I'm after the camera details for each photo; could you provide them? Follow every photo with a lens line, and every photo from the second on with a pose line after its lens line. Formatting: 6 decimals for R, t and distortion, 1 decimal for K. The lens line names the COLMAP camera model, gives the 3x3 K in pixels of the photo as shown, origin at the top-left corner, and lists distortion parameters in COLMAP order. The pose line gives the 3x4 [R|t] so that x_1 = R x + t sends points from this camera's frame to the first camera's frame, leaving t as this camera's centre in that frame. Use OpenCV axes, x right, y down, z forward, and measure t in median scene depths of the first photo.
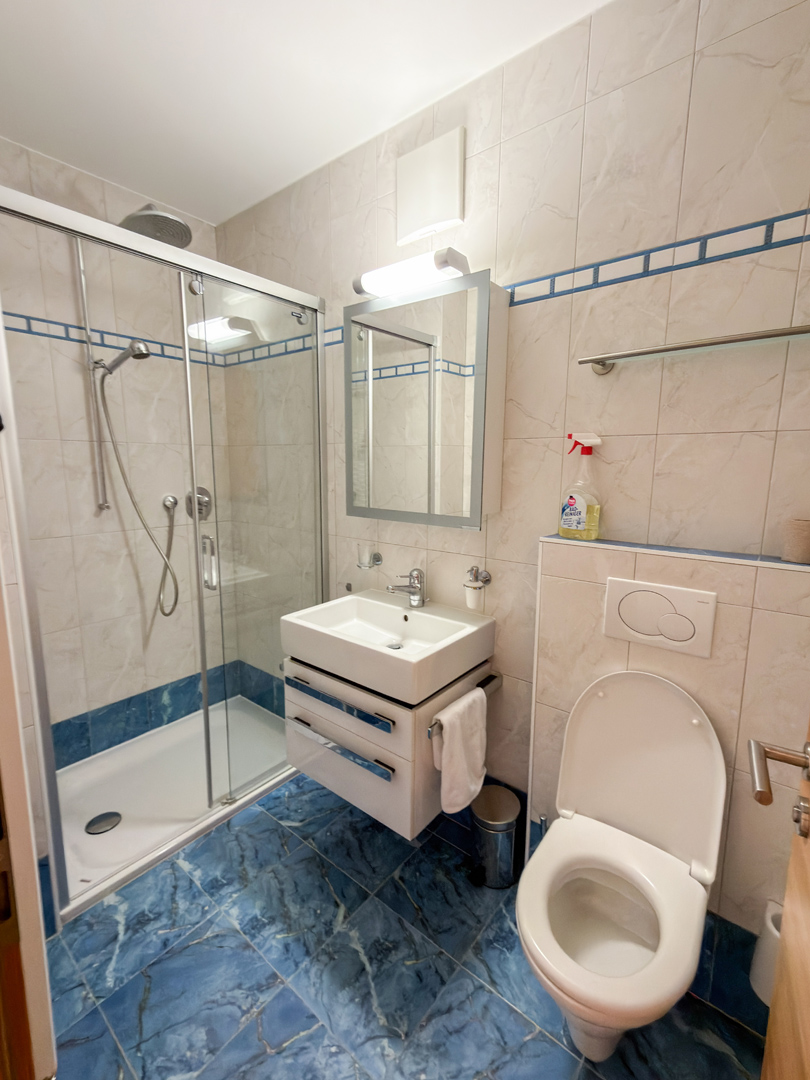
lens RADIAL K [[463.6, 0, 405.0], [0, 463.6, 540.0], [0, 0, 1]] dist [0.001249, 0.000384]
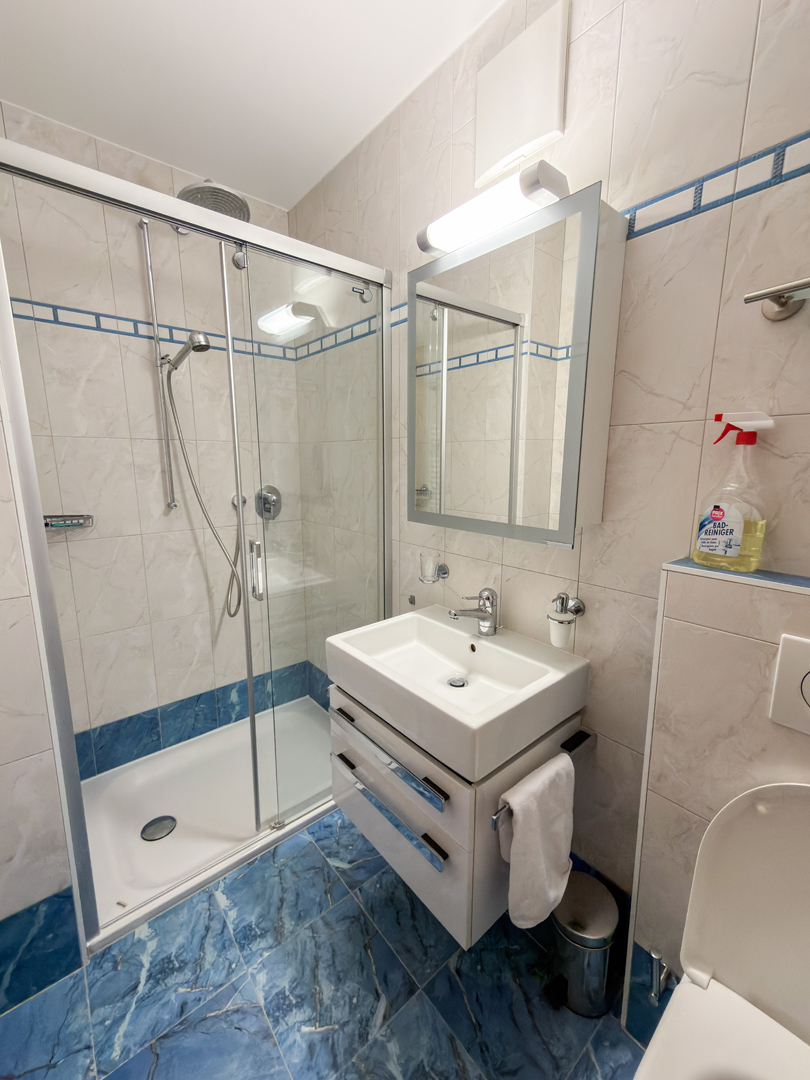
lens RADIAL K [[439.4, 0, 403.5], [0, 439.4, 538.8], [0, 0, 1]] dist [0.013564, 0.000135]
pose [[0.980808, 0.027871, -0.192974, 0.026075], [-0.025482, 0.999565, 0.014854, -0.033801], [0.193304, -0.009652, 0.981091, 0.208535]]
